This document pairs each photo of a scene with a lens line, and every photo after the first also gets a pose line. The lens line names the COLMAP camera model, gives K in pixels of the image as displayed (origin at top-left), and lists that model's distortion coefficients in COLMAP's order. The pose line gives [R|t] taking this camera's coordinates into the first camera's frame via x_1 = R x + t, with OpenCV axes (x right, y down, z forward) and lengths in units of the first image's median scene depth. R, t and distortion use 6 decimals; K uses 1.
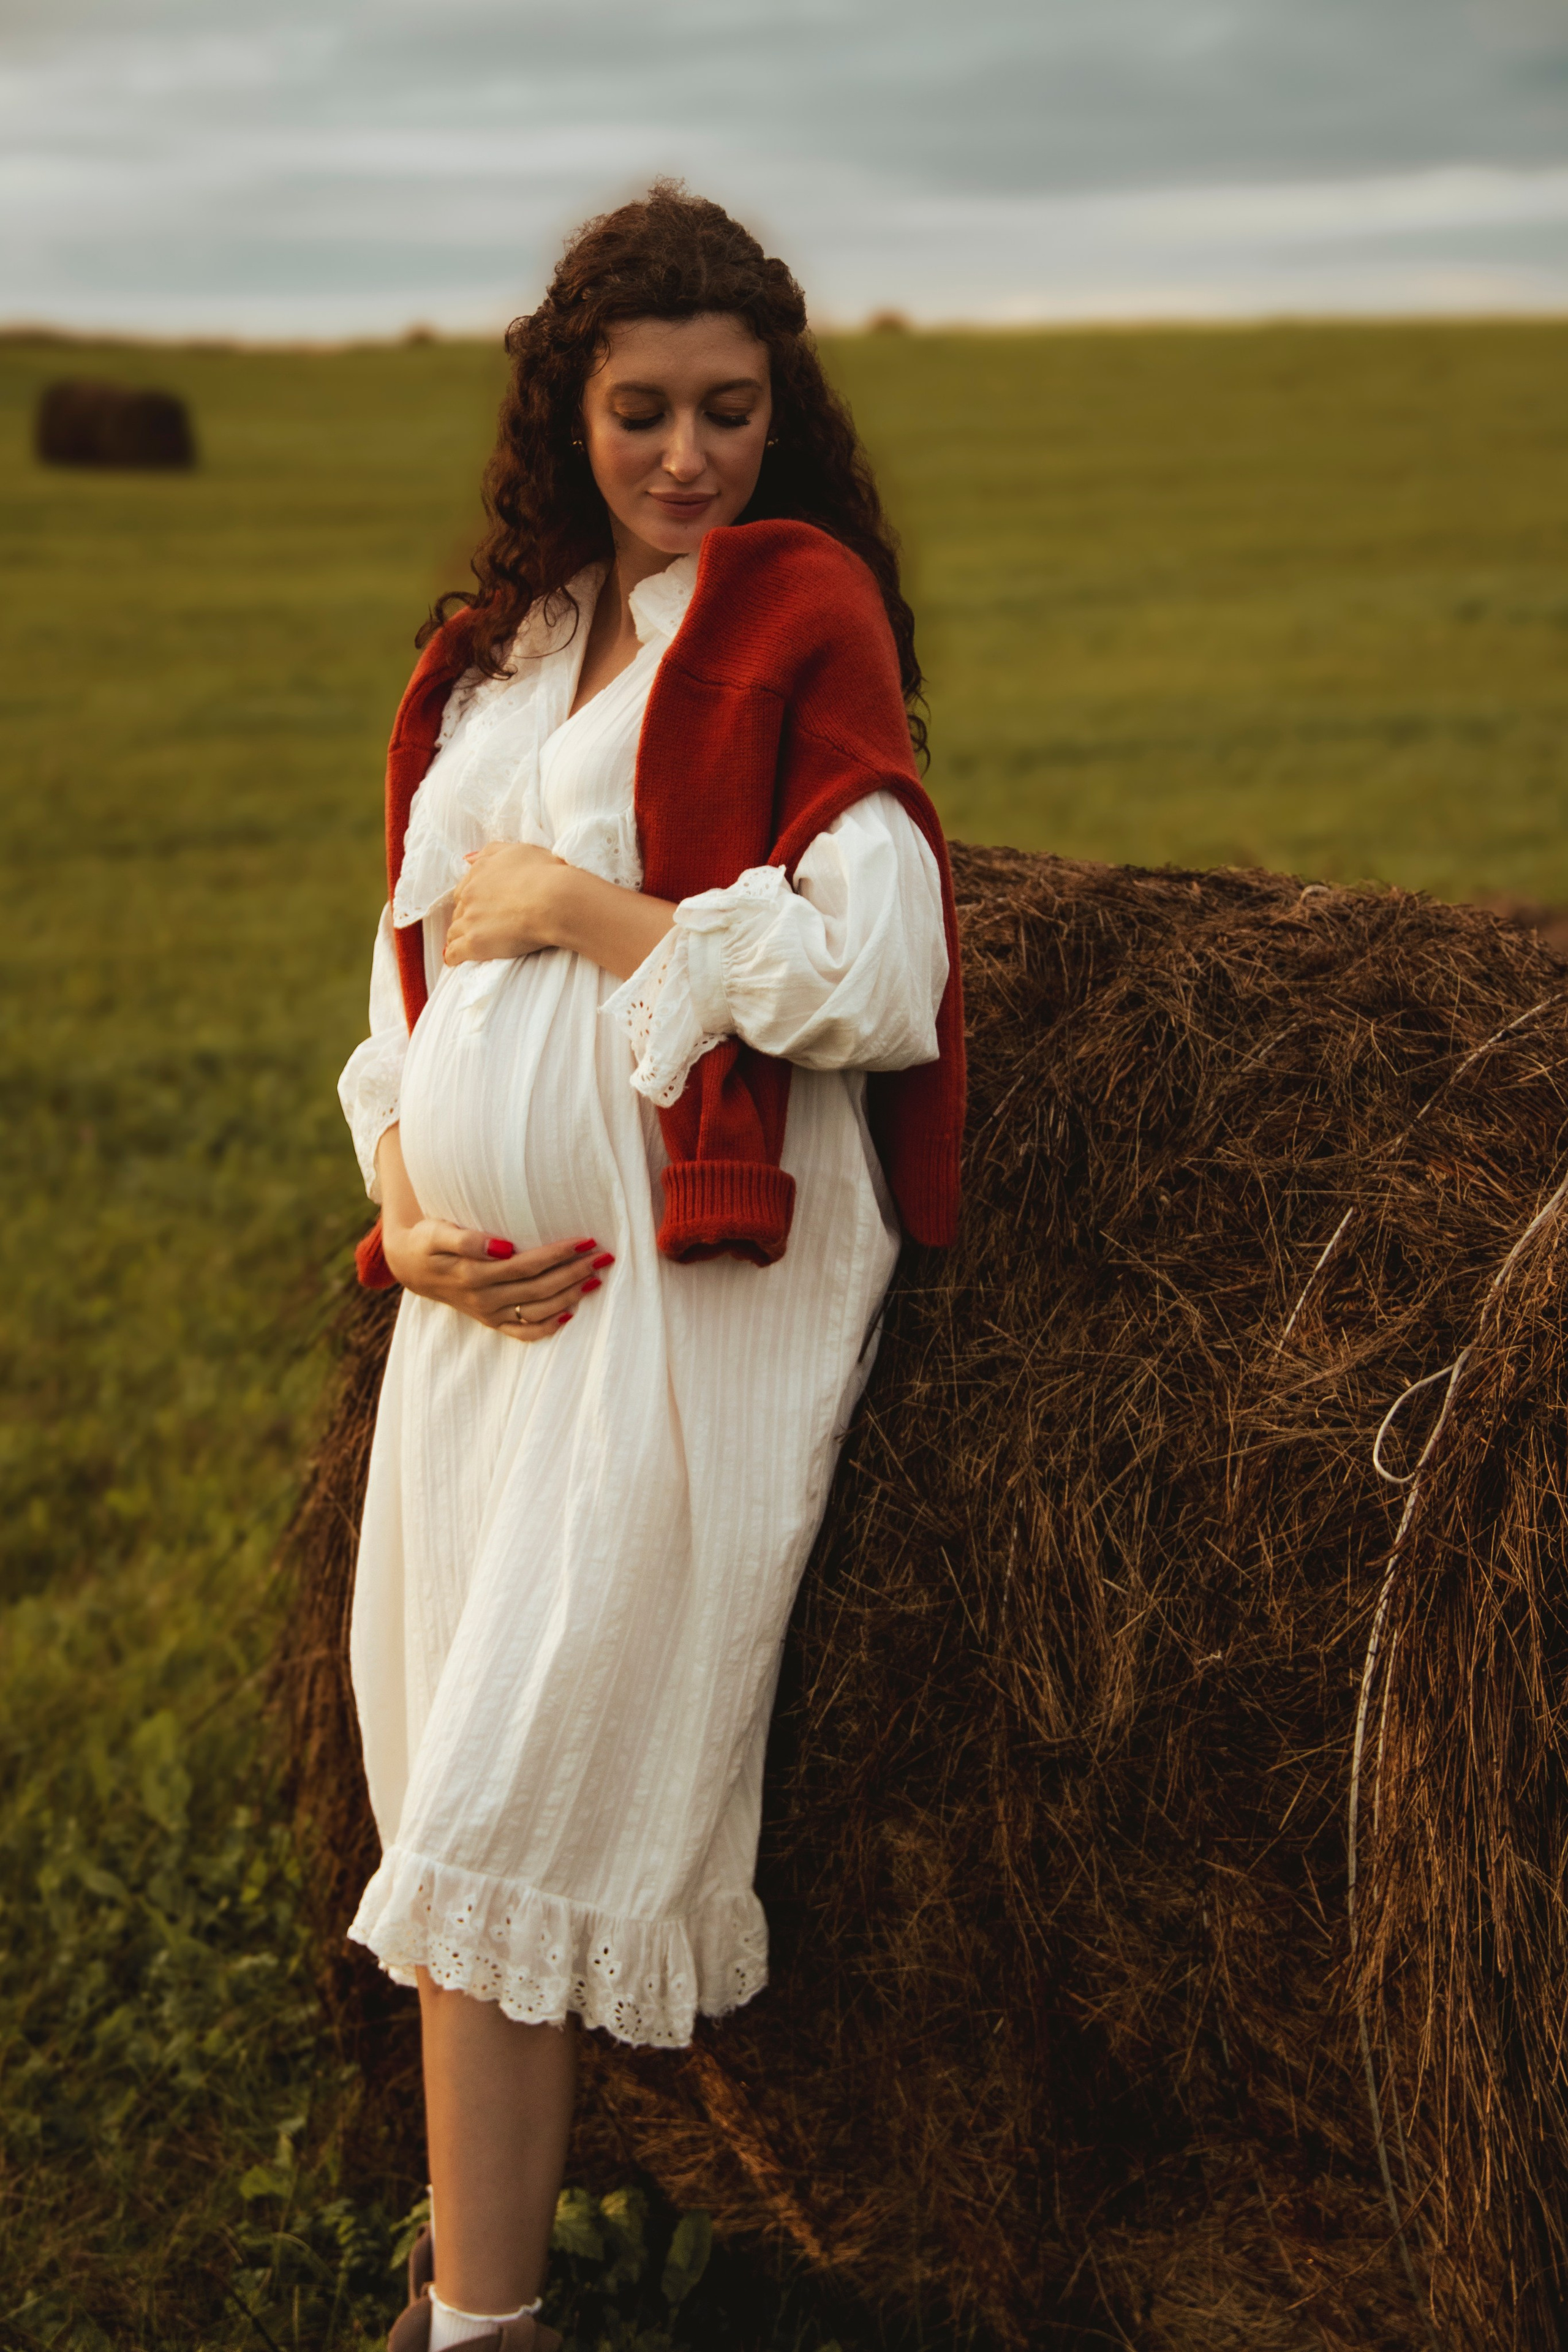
lens RADIAL K [[4582.0, 0, 794.7], [0, 4582.0, 1136.8], [0, 0, 1]] dist [0.230845, 0.000000]
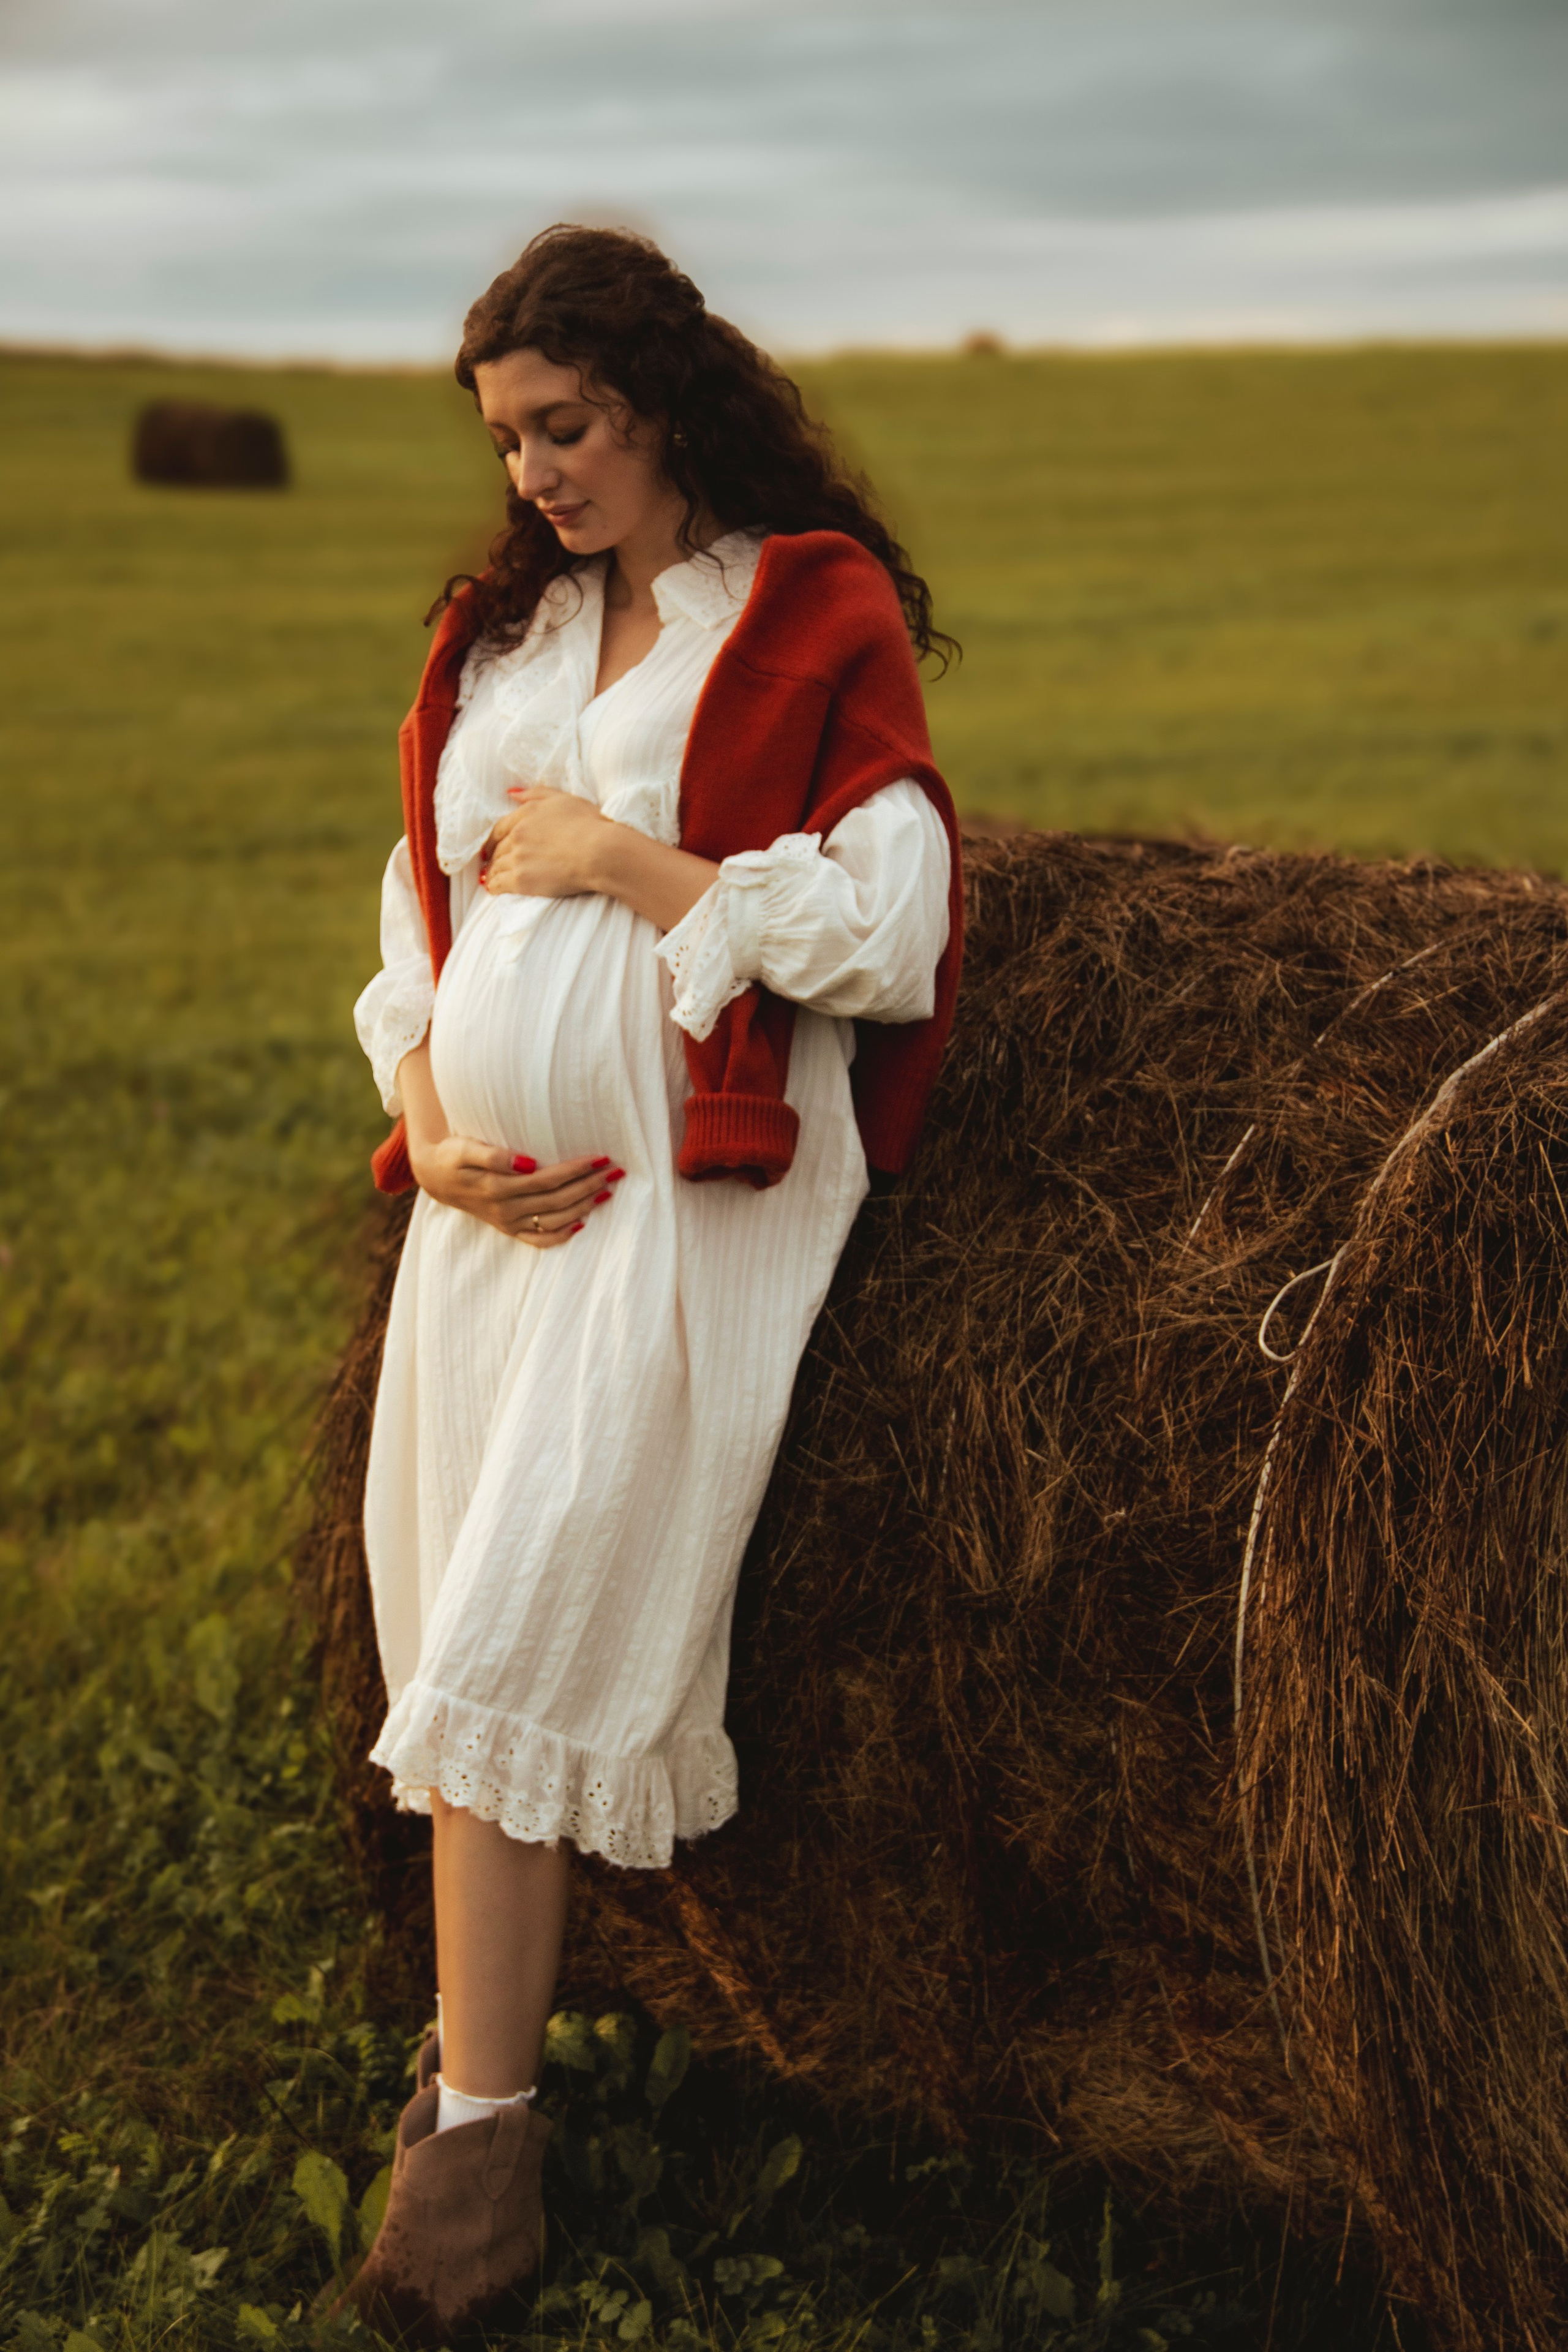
lens RADIAL K [[4582.0, 0, 799.7], [0, 4582.0, 1159.9], [0, 0, 1]] dist [0.230845, 0.000000]
pose [[0.999807, 0.006019, -0.018720, 0.029978], [-0.006014, 0.999982, 0.000321, 0.023311], [0.018722, -0.000209, 0.999825, -0.121478]]
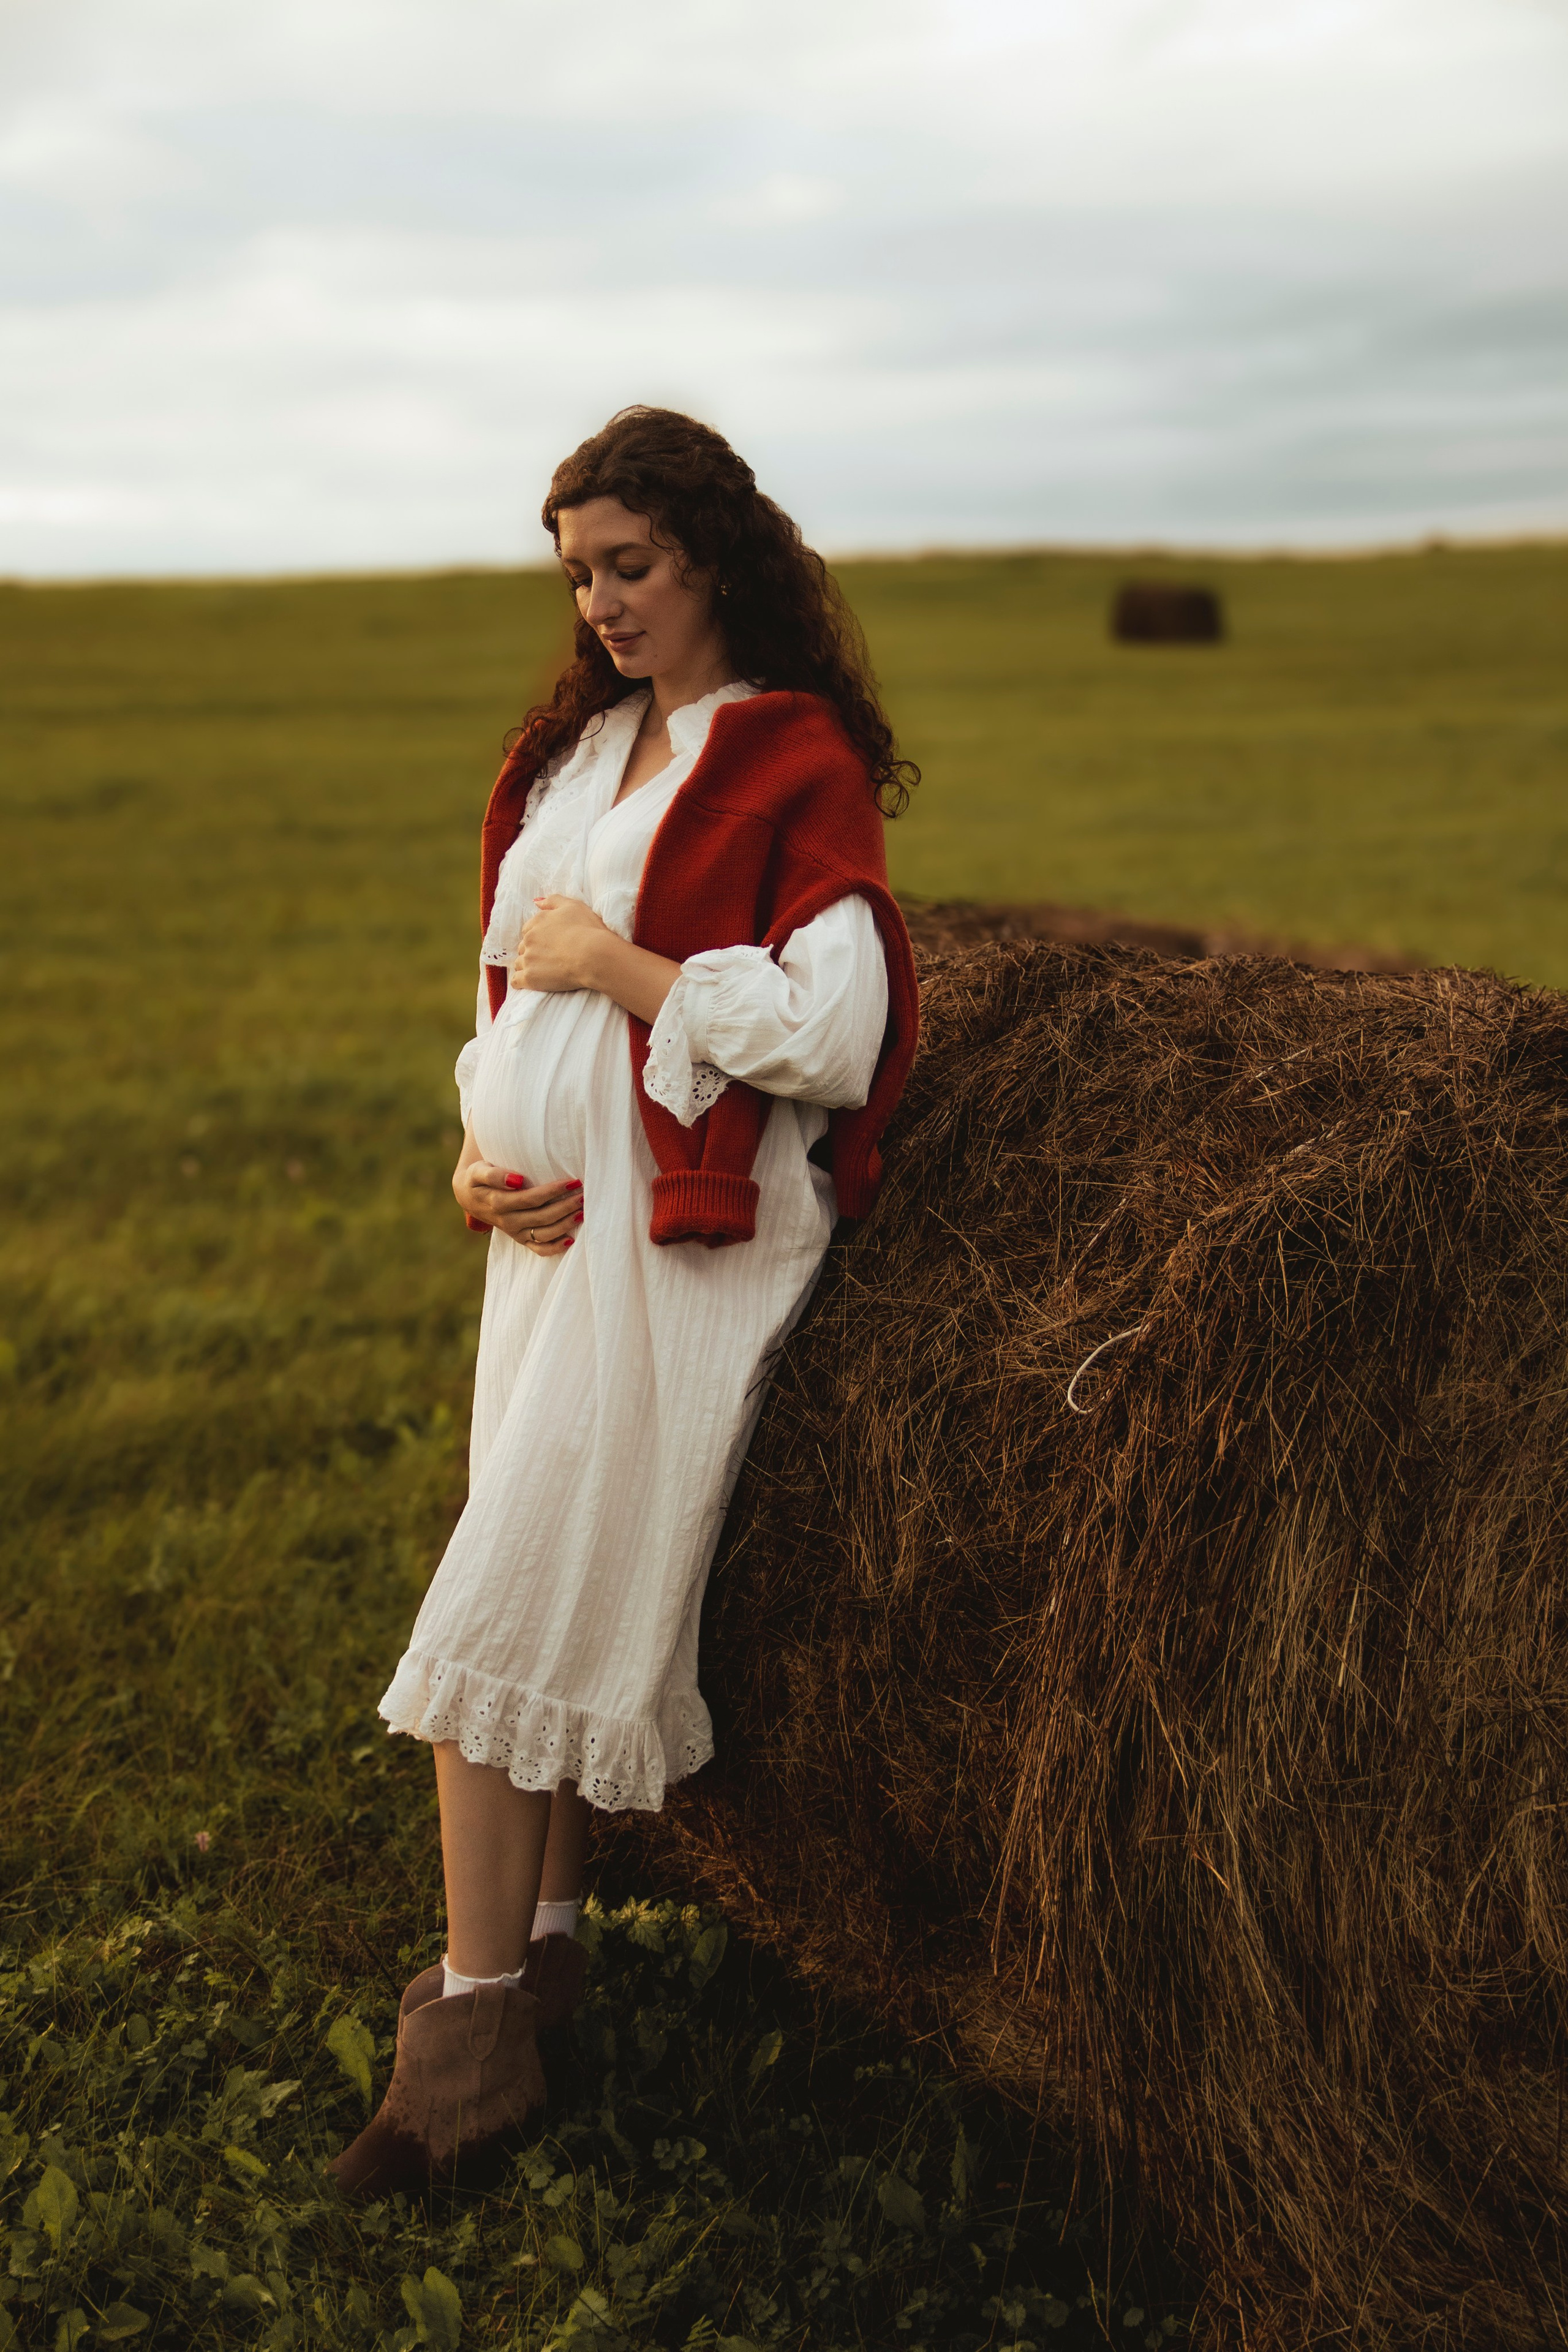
lens RADIAL K [[3258.3, 0, 764.0], [0, 3258.3, 1170.2], [0, 0, 1]] dist [0.077088, 0.000000]
pose [[0.961377, 0.028411, -0.273765, 0.261806], [-0.023956, 0.999521, 0.019604, -0.007058], [0.274190, -0.012289, 0.961597, 0.096183]]
